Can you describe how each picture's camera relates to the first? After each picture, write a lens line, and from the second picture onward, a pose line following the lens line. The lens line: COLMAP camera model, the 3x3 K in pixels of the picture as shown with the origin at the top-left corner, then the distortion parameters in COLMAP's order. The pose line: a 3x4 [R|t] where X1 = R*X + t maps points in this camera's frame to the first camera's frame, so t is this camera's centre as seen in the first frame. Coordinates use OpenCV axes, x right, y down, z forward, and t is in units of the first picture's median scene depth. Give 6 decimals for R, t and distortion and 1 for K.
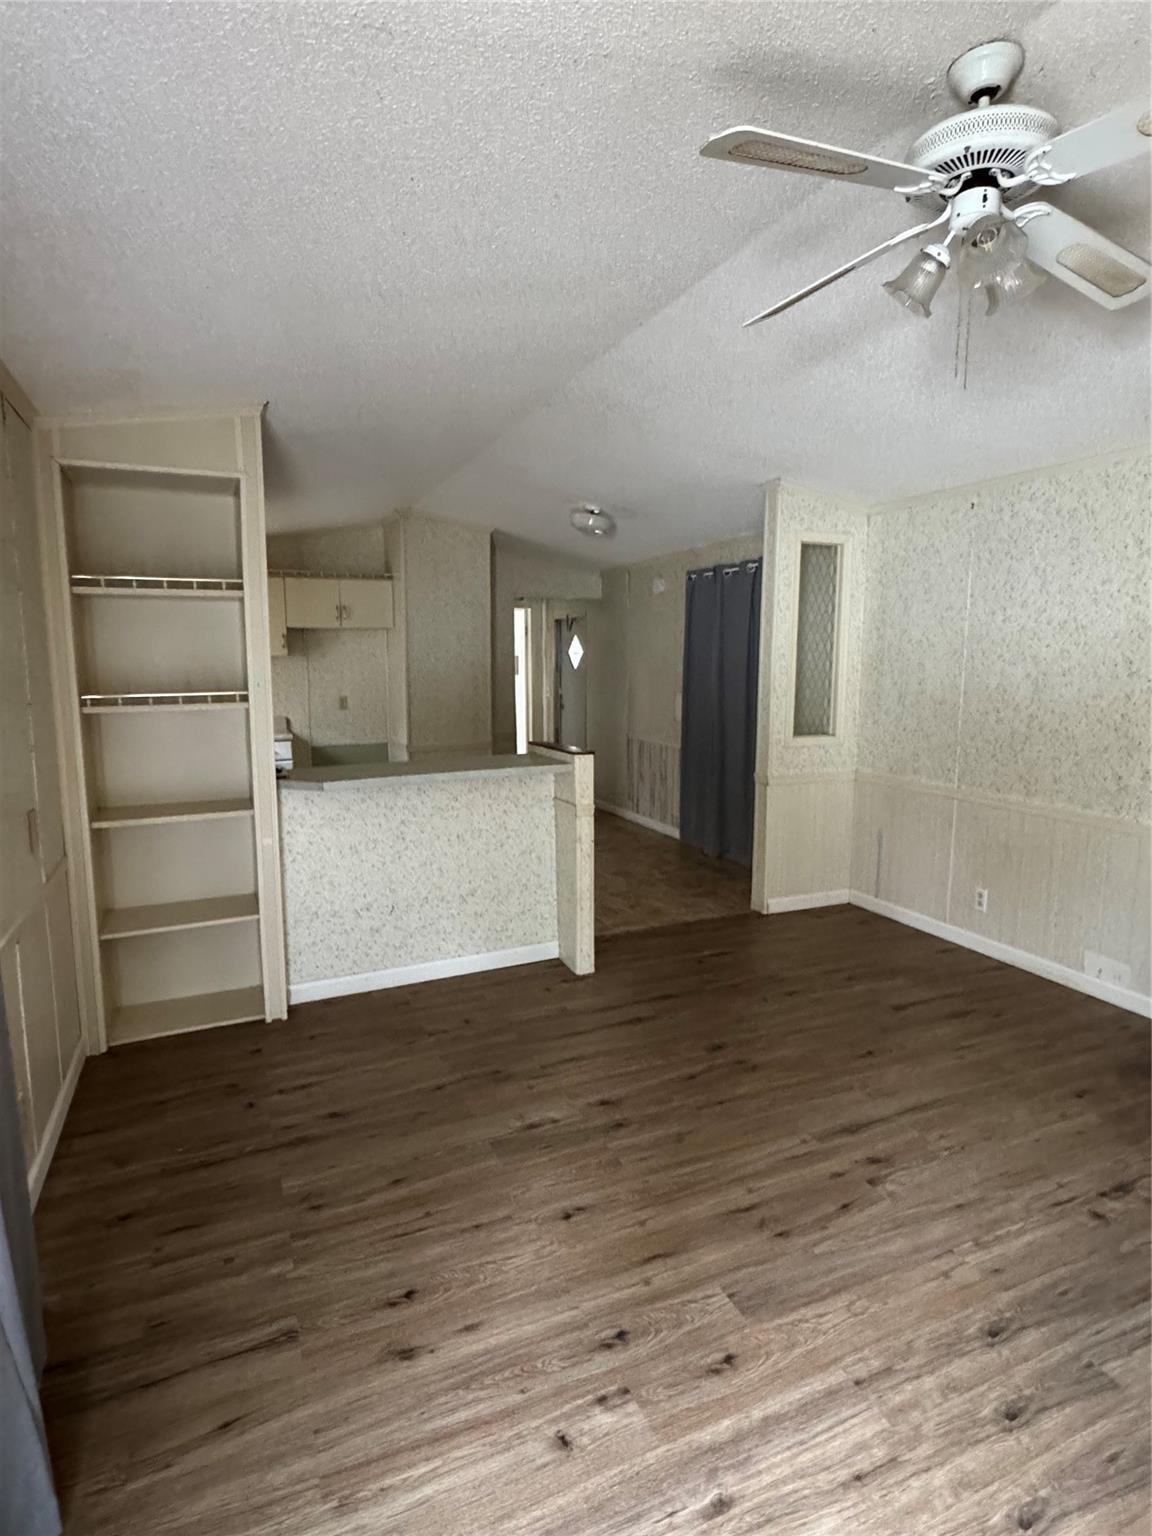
lens RADIAL K [[824.1, 0, 576.0], [0, 824.1, 768.0], [0, 0, 1]] dist [-0.003201, -0.000121]
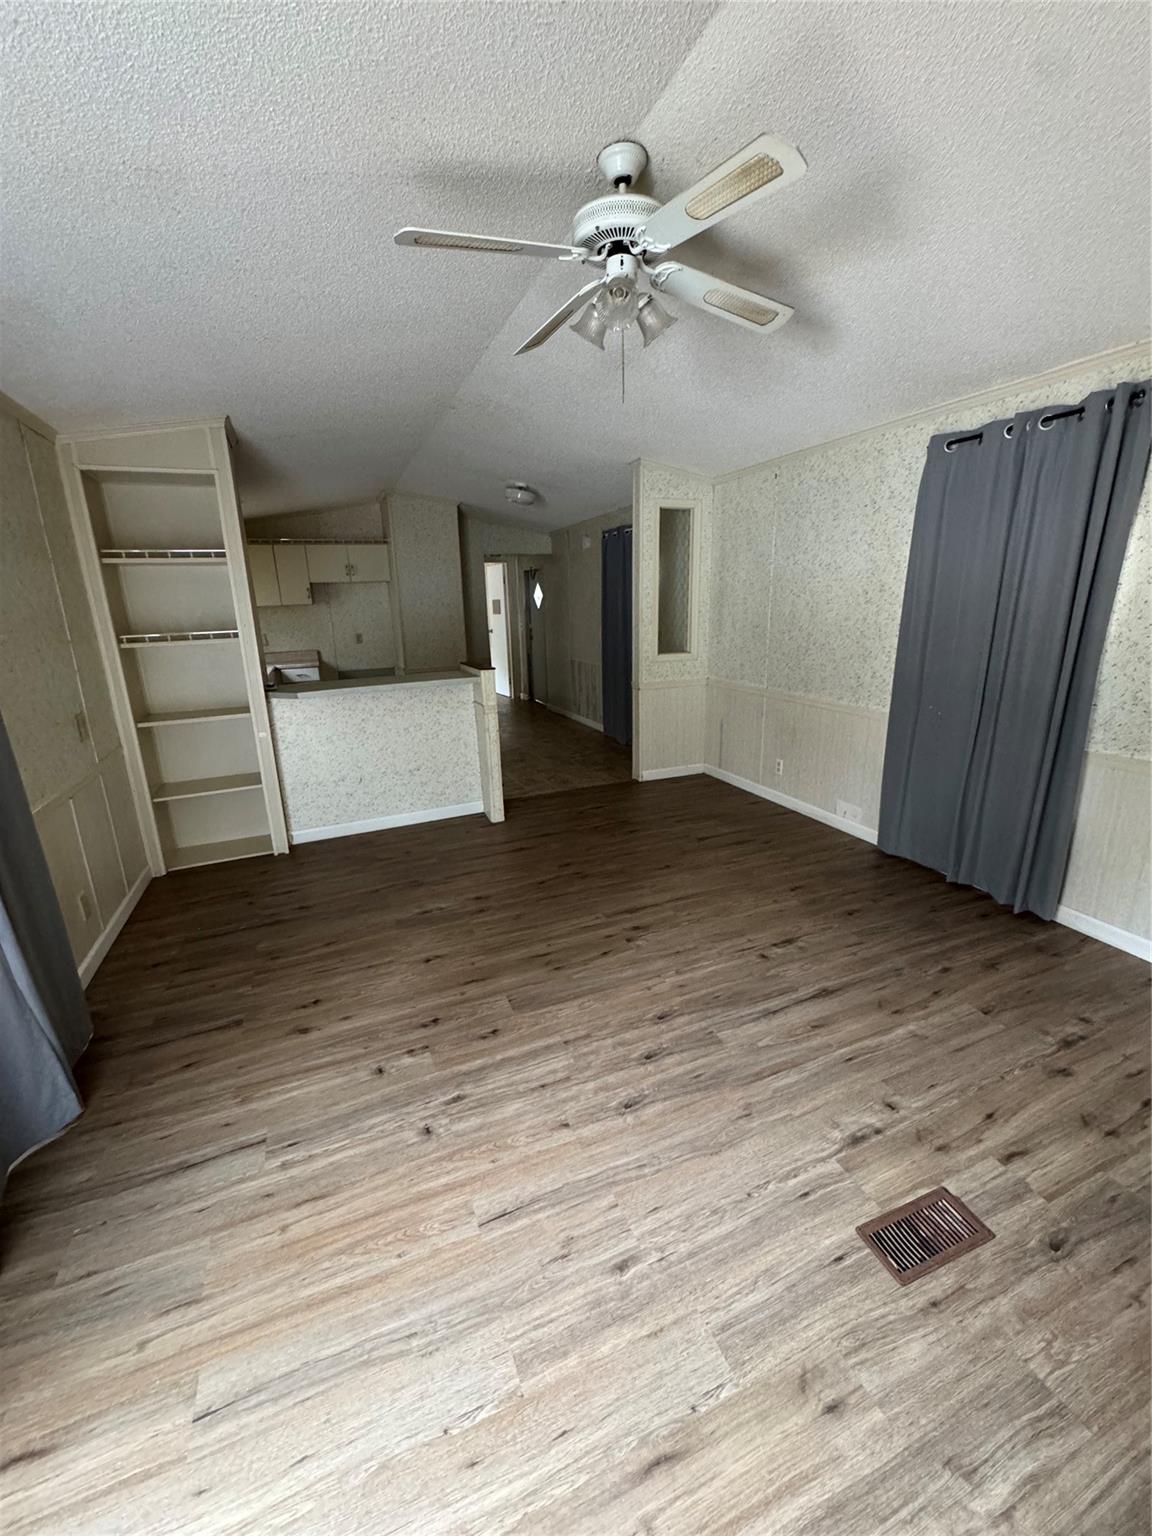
lens RADIAL K [[621.6, 0, 576.0], [0, 621.6, 768.0], [0, 0, 1]] dist [-0.000552, 0.000149]
pose [[0.999495, -0.019592, -0.025001, 0.224436], [0.022691, 0.991203, 0.130392, 0.018123], [0.022226, -0.130894, 0.991147, -0.097922]]
